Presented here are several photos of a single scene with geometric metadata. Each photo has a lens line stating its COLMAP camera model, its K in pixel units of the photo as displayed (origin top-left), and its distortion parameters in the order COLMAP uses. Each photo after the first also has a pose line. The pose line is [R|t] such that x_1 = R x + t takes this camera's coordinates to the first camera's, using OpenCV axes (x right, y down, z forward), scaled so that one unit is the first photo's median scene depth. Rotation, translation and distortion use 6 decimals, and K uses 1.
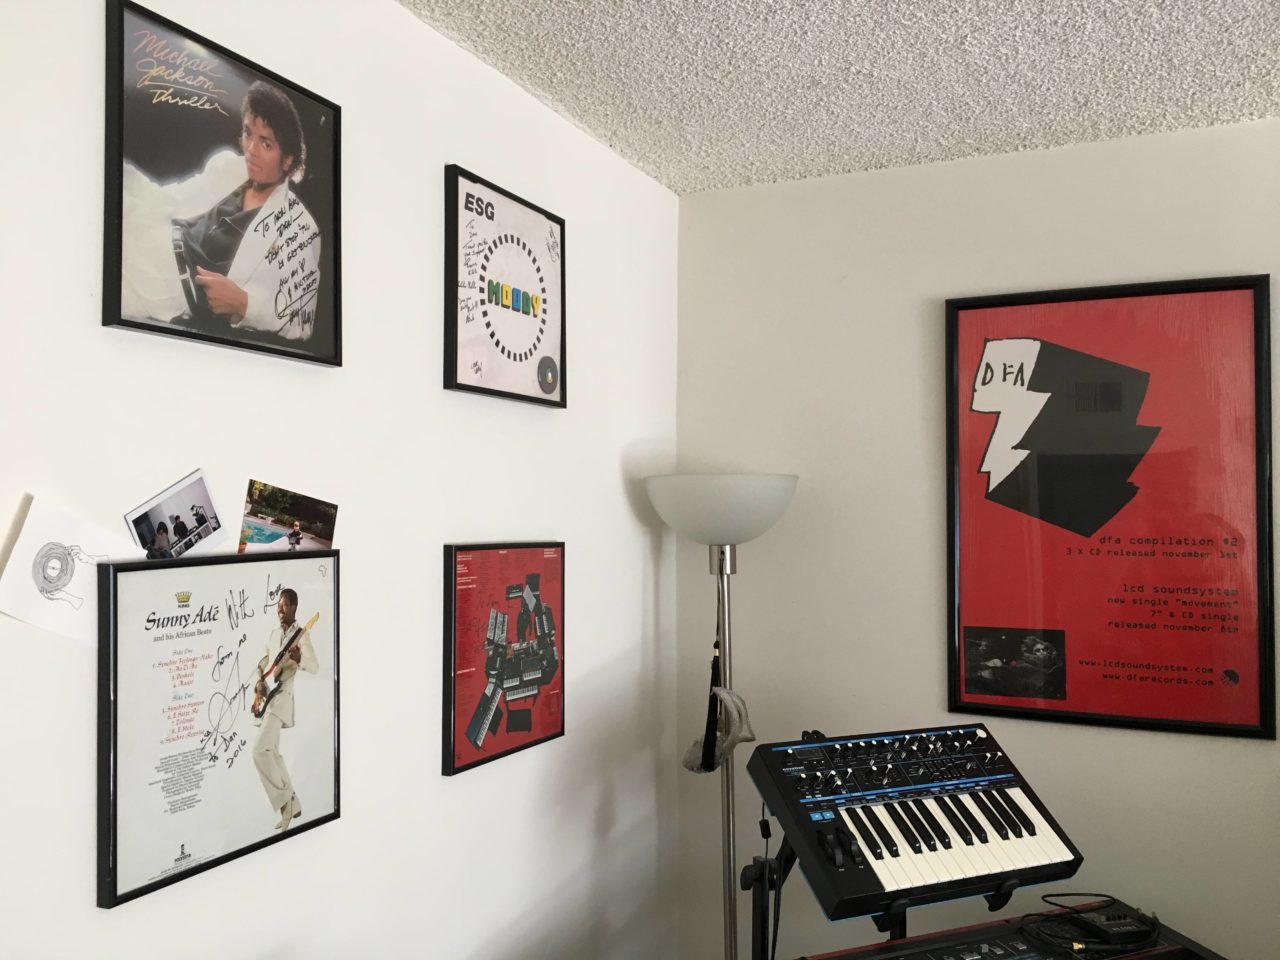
lens RADIAL K [[1093.2, 0, 640.0], [0, 1093.2, 480.0], [0, 0, 1]] dist [0.070961, -0.100556]
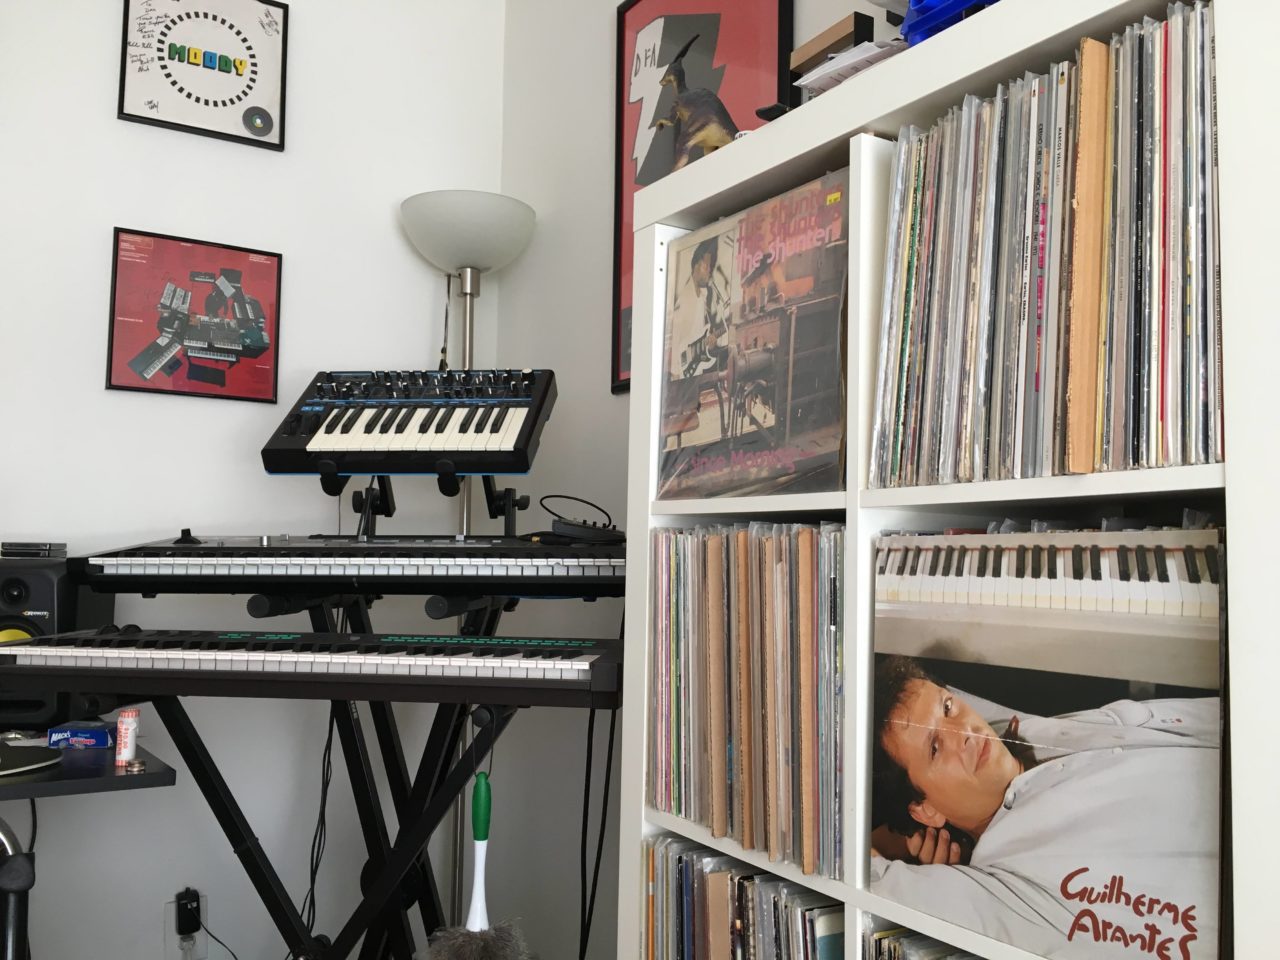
lens RADIAL K [[1093.2, 0, 640.0], [0, 1093.2, 480.0], [0, 0, 1]] dist [0.070961, -0.100556]
pose [[0.845313, -0.030973, -0.533373, 1.113627], [0.008411, 0.998966, -0.044681, 0.442035], [0.534206, 0.033284, 0.844699, 0.179459]]
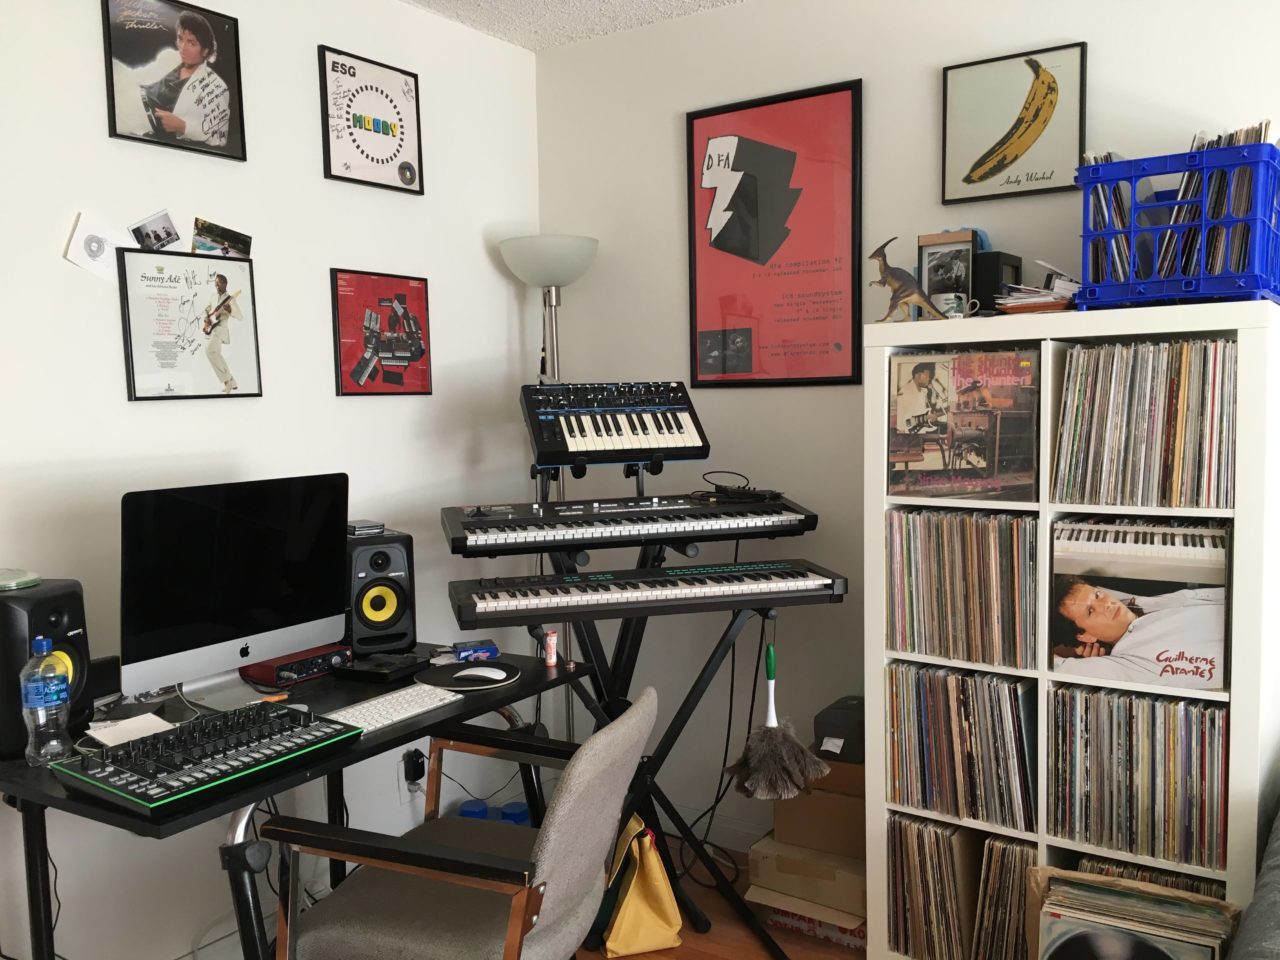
lens RADIAL K [[1093.2, 0, 640.0], [0, 1093.2, 480.0], [0, 0, 1]] dist [0.070961, -0.100556]
pose [[0.986162, -0.013336, -0.165246, 0.602079], [0.031821, 0.993452, 0.109728, 0.218310], [0.162701, -0.113468, 0.980129, -0.700905]]
